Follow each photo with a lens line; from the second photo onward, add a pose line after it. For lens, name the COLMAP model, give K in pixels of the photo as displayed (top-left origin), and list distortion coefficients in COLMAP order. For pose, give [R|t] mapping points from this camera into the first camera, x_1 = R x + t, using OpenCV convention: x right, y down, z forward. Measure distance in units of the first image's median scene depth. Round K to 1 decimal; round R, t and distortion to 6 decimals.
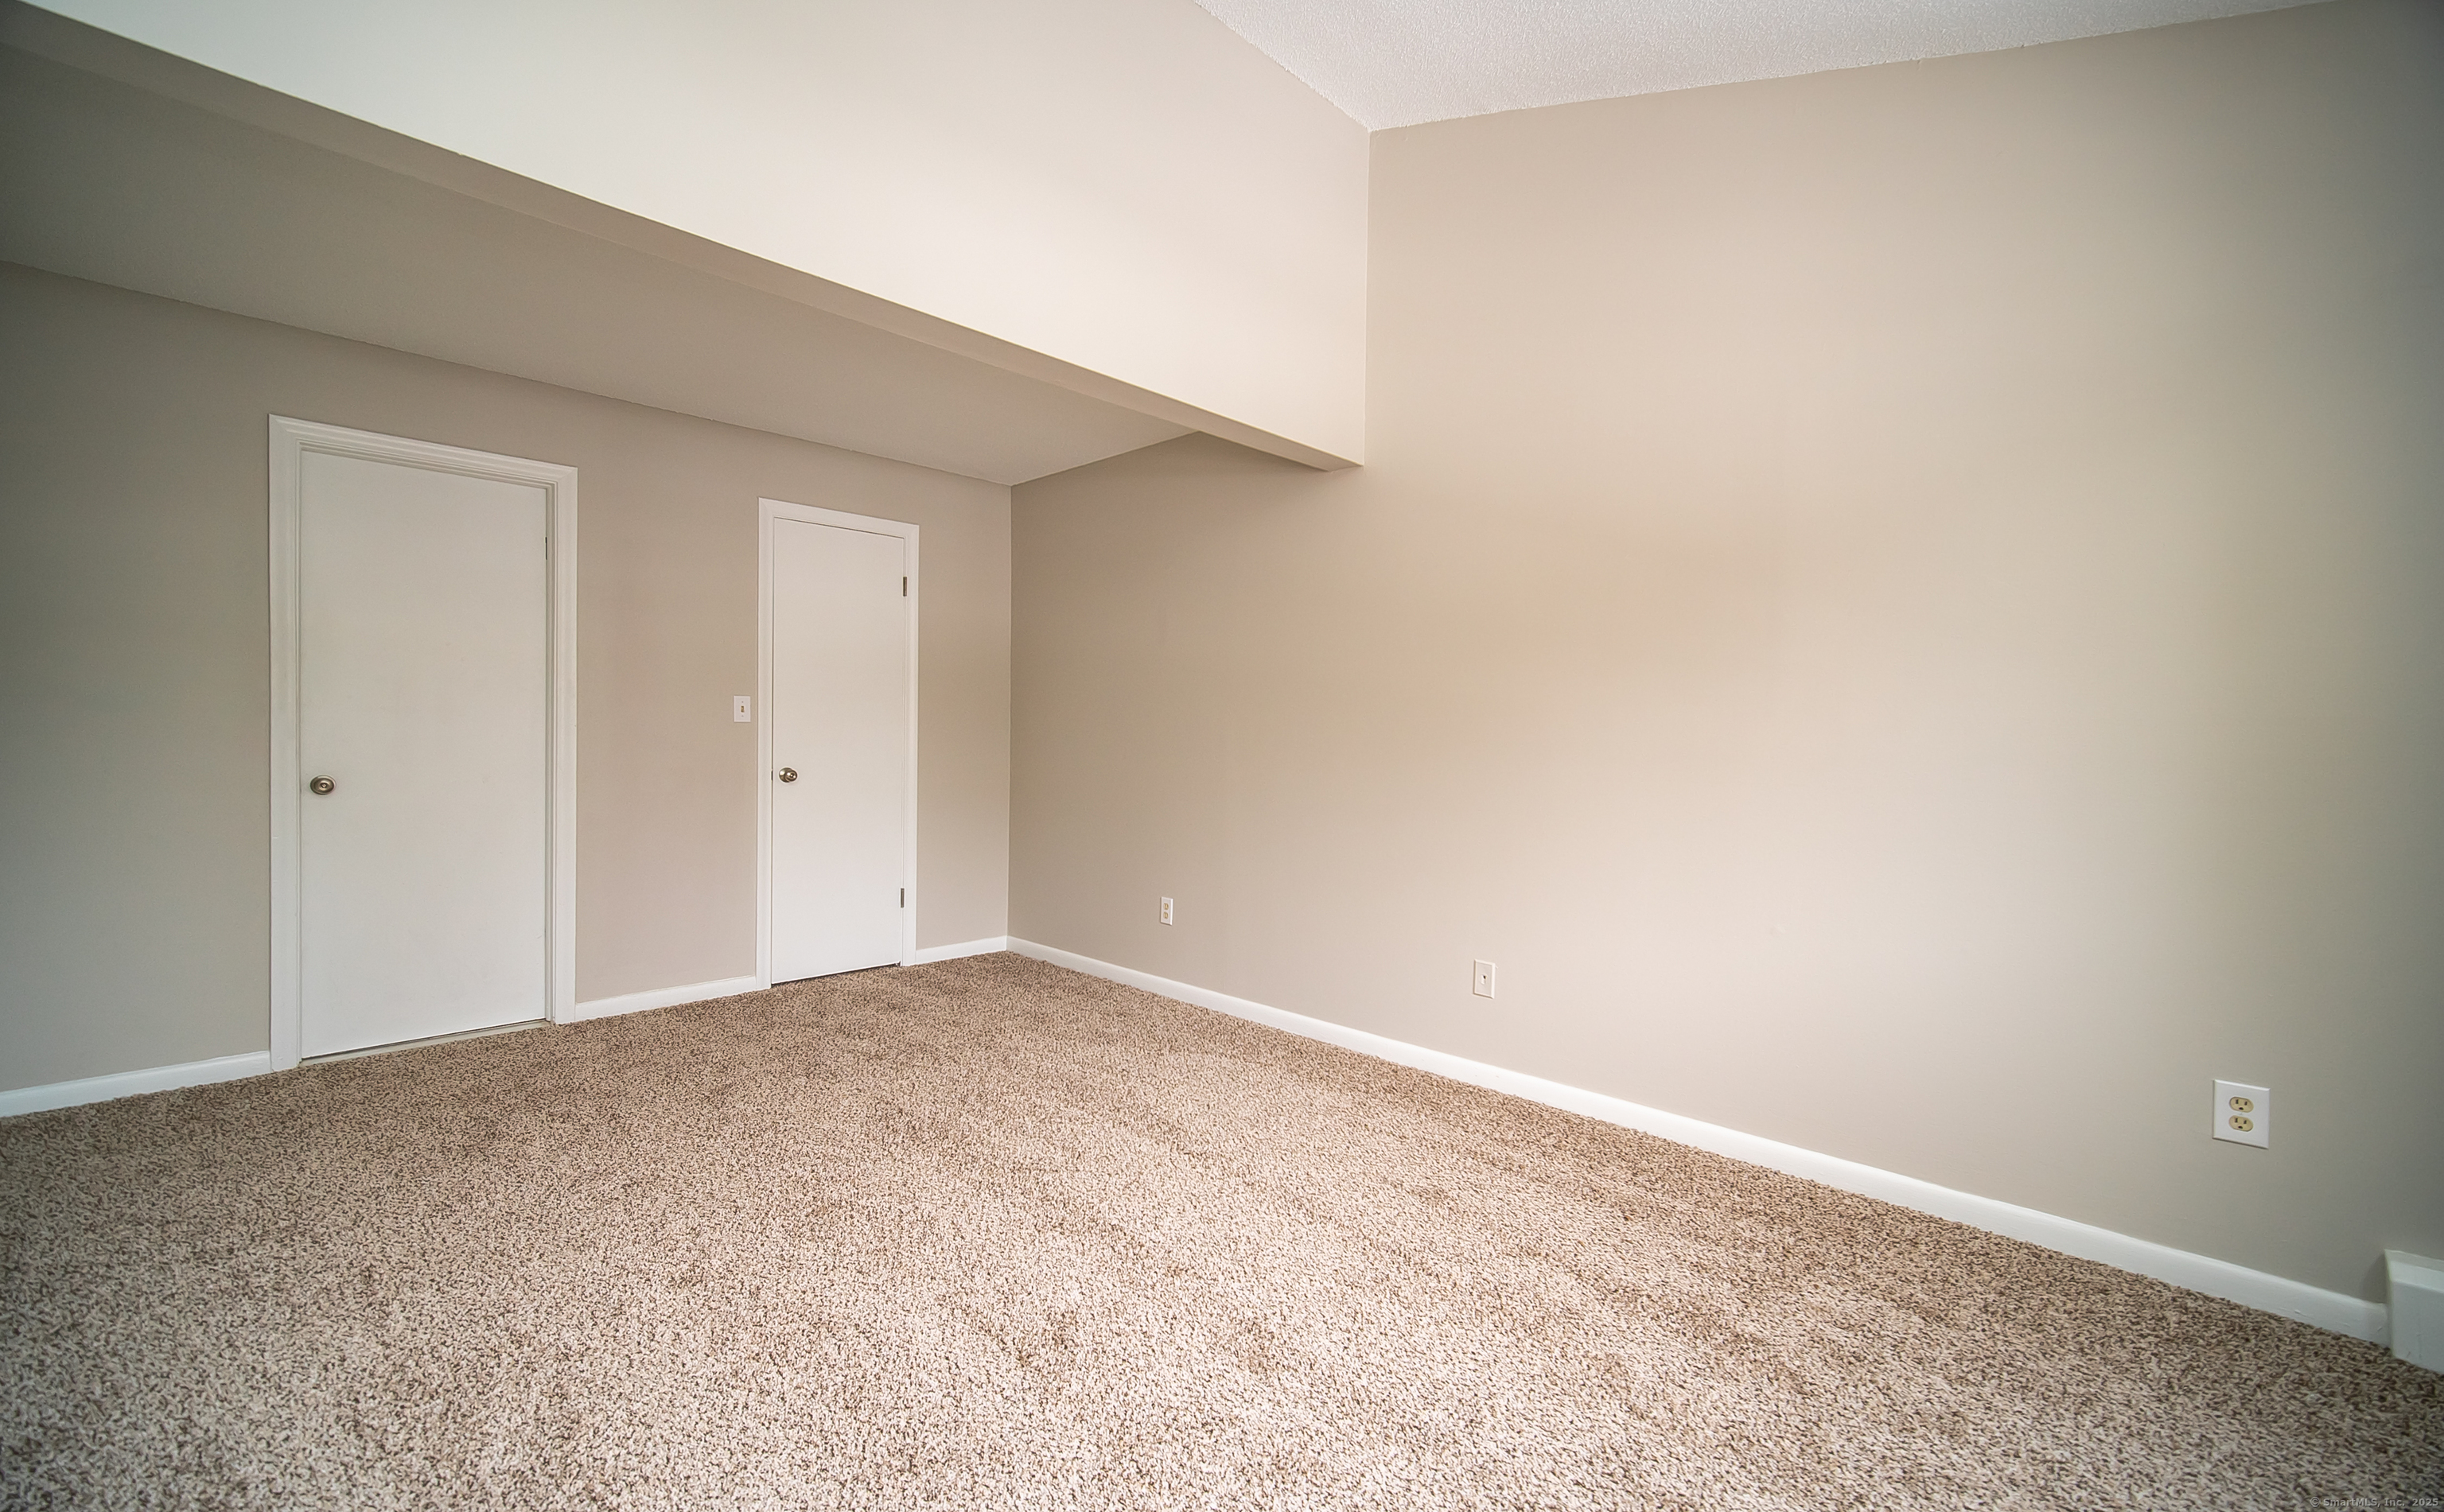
lens RADIAL K [[970.2, 0, 1211.4], [0, 970.2, 751.0], [0, 0, 1]] dist [-0.002837, -0.000488]
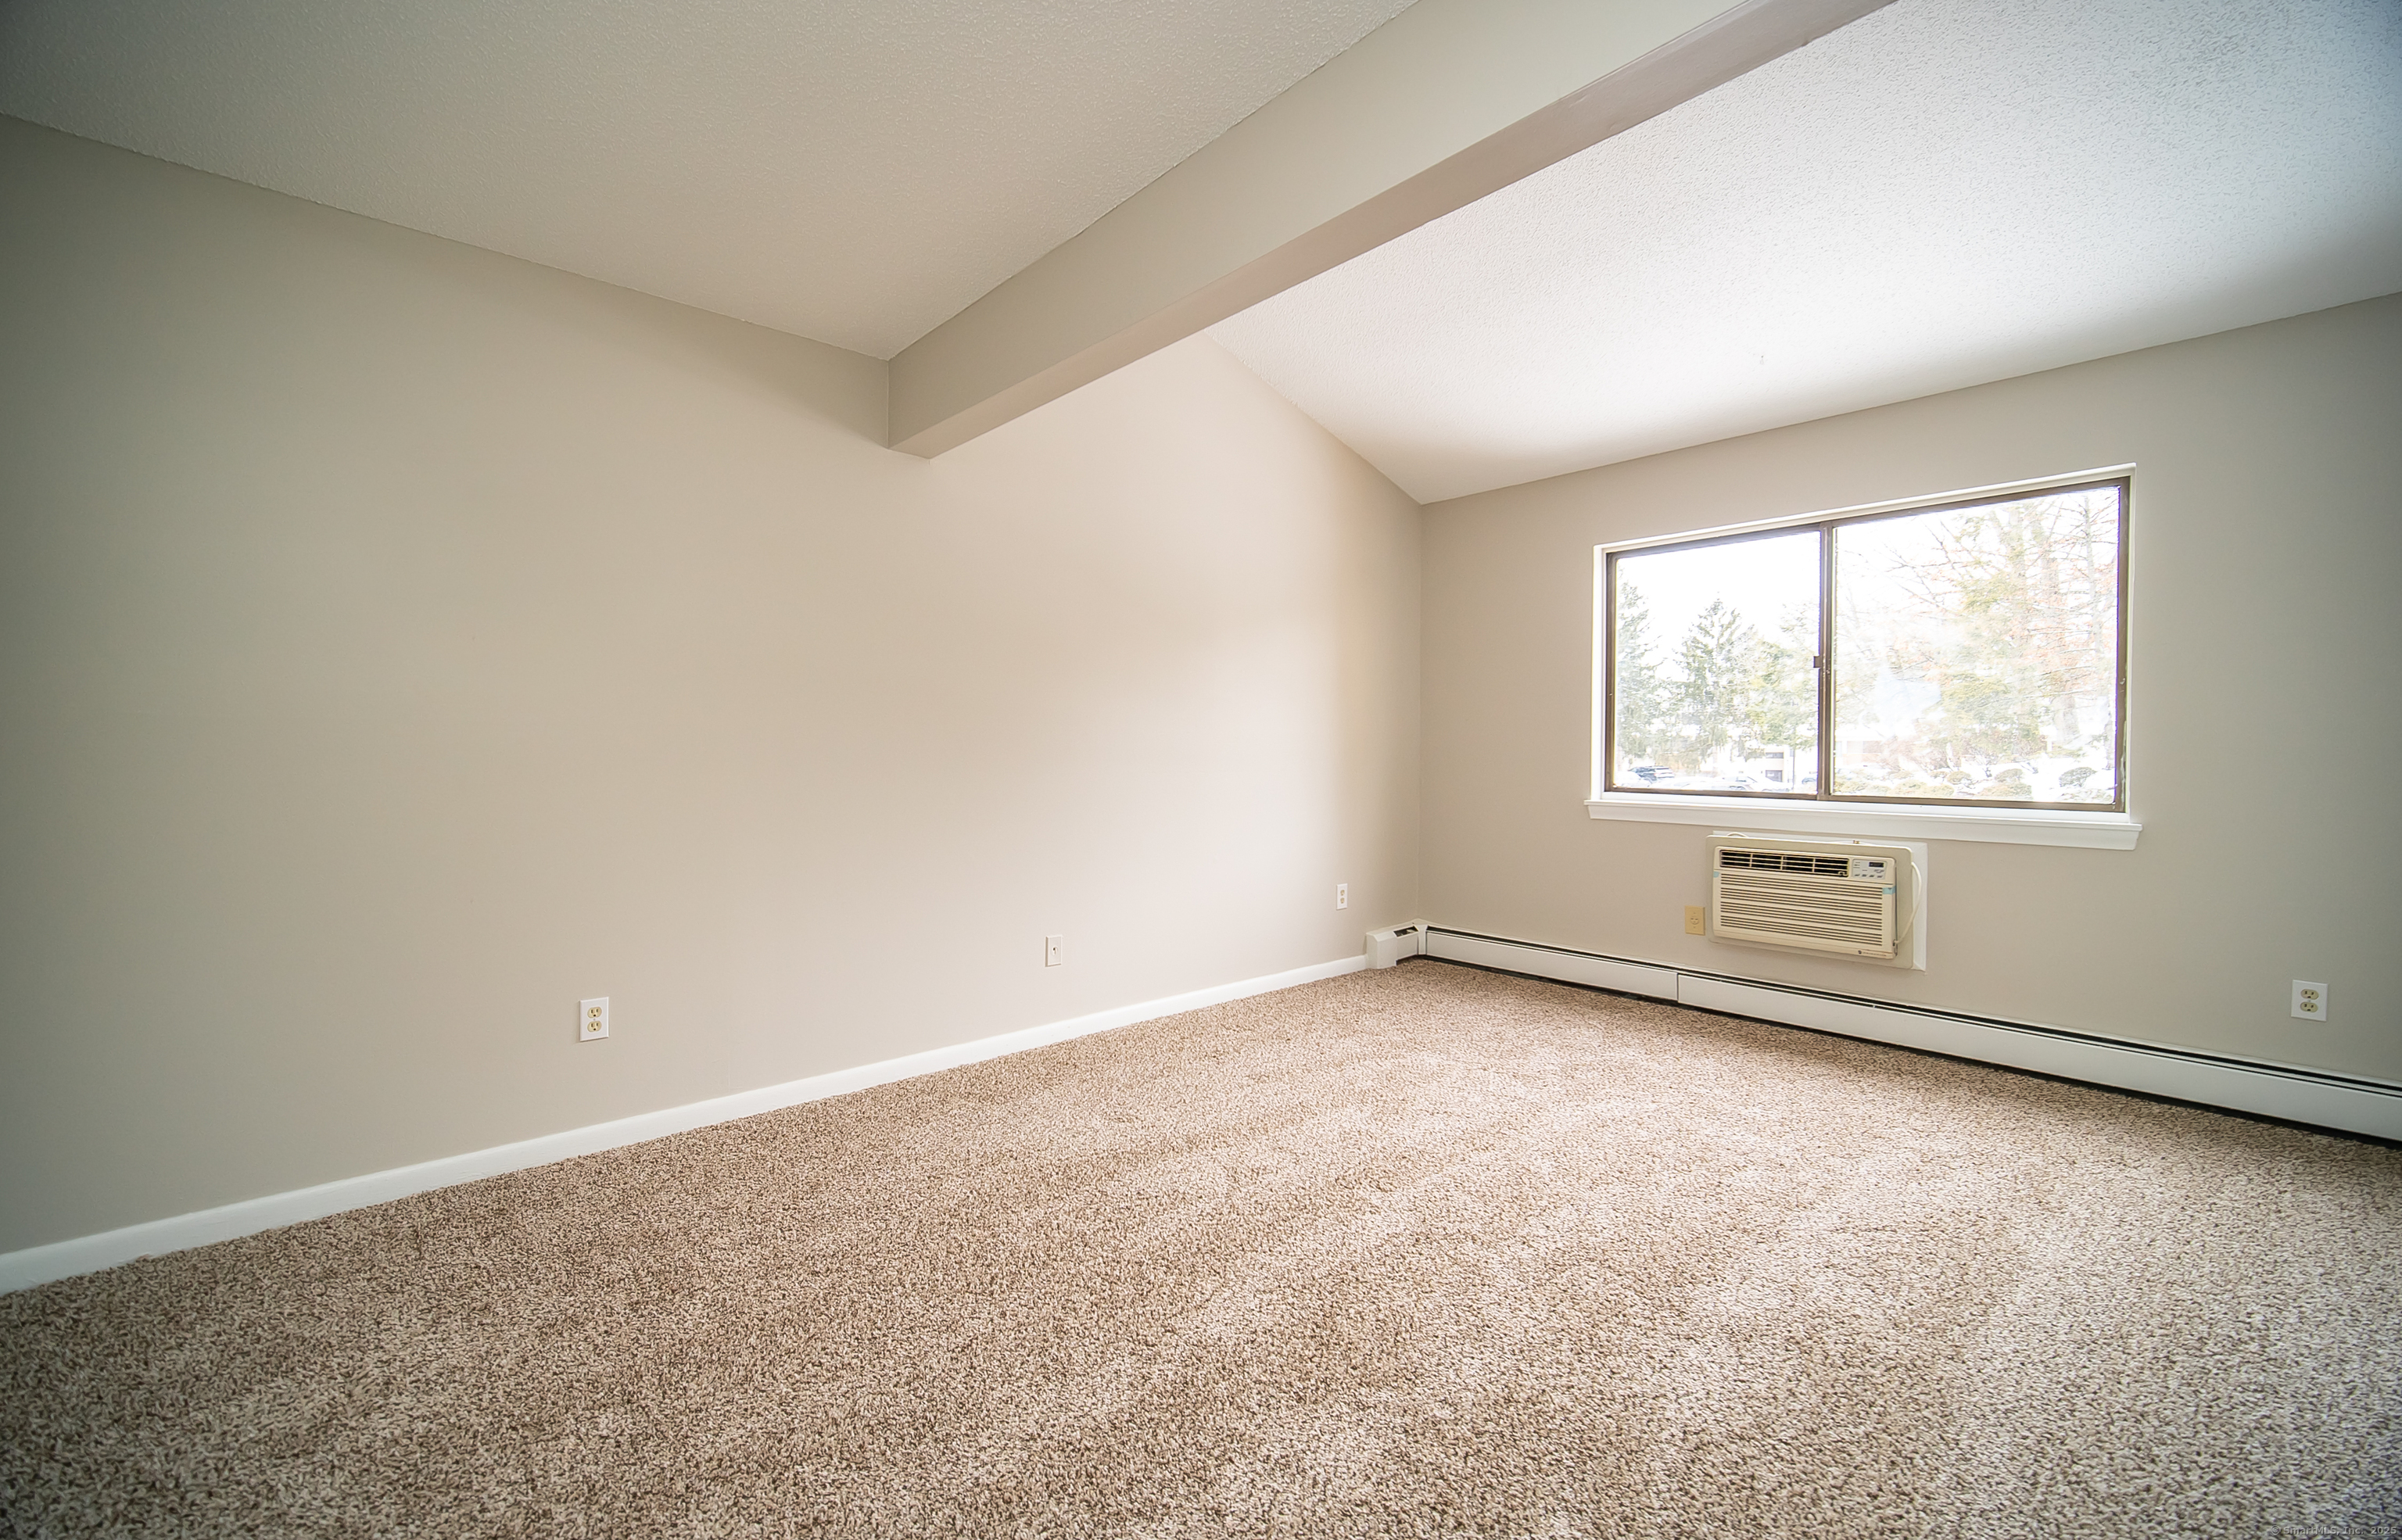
lens RADIAL K [[965.6, 0, 1179.5], [0, 965.6, 765.6], [0, 0, 1]] dist [-0.002591, -0.000727]
pose [[0.062425, -0.031398, 0.997556, -1.051165], [0.007303, 0.999493, 0.031002, -0.026750], [-0.998023, 0.005350, 0.062623, 0.946097]]
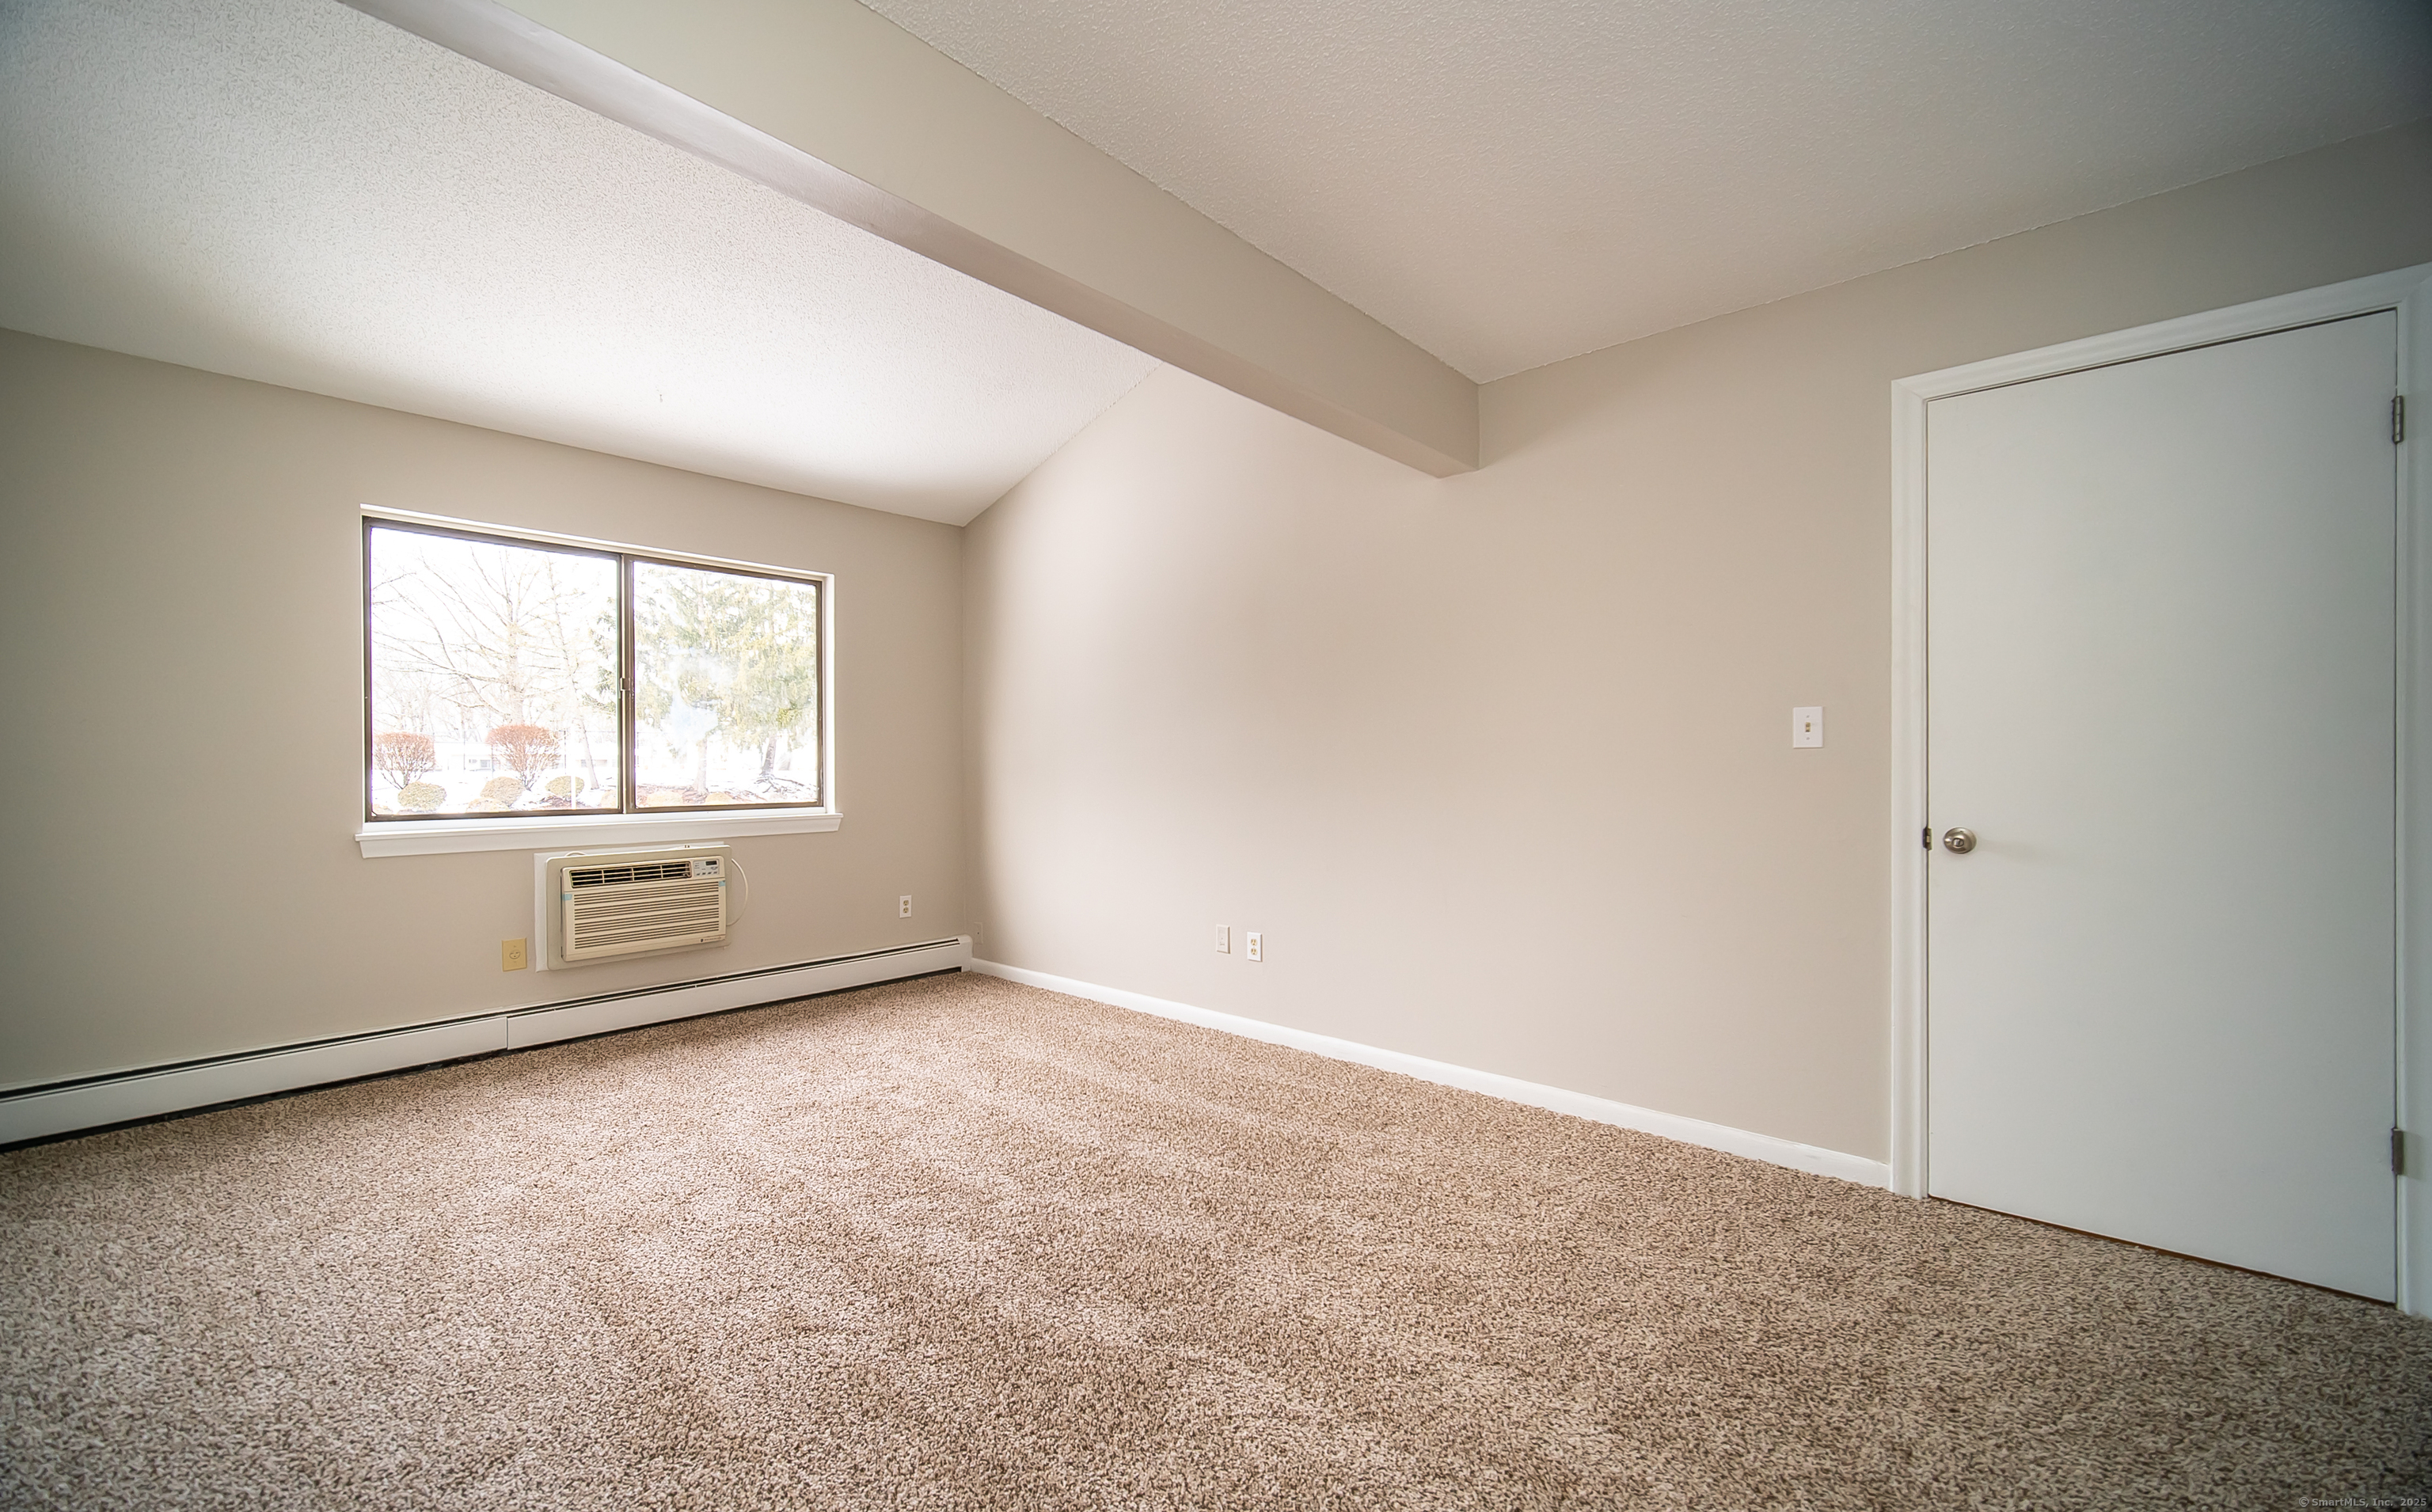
lens RADIAL K [[968.9, 0, 1191.1], [0, 968.9, 762.8], [0, 0, 1]] dist [-0.003858, 0.000629]
pose [[-0.998749, -0.009626, -0.049061, -0.352679], [-0.010109, 0.999903, 0.009622, -0.028254], [0.048963, 0.010106, -0.998749, 1.702707]]
